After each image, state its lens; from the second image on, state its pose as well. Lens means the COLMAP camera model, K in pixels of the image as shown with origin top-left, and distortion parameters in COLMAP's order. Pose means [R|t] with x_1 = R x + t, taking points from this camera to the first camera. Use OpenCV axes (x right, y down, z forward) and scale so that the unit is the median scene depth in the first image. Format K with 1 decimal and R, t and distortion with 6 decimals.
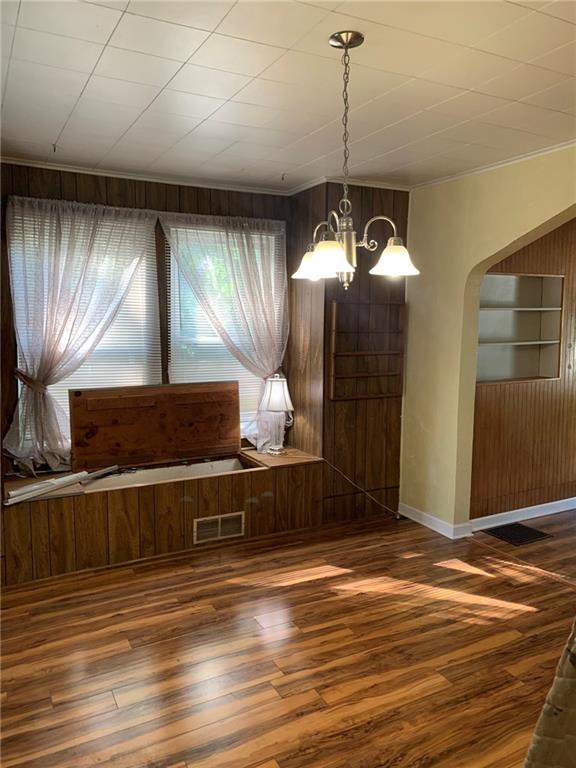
lens RADIAL K [[593.3, 0, 288.5], [0, 593.3, 390.1], [0, 0, 1]] dist [0.048405, -0.056806]
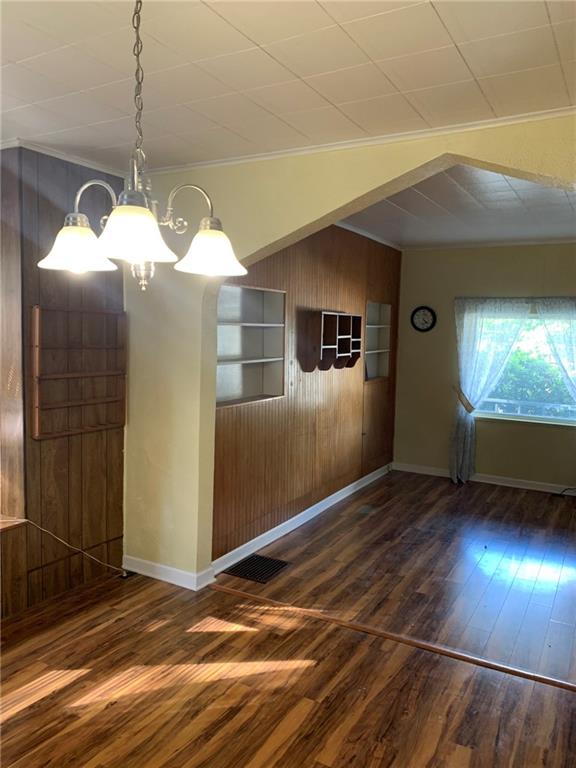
lens RADIAL K [[593.3, 0, 288.5], [0, 593.3, 390.1], [0, 0, 1]] dist [0.048405, -0.056806]
pose [[0.842878, -0.036642, 0.536856, -0.070811], [0.046520, 0.998906, -0.004859, -0.030765], [-0.536090, 0.029070, 0.843660, 0.226052]]
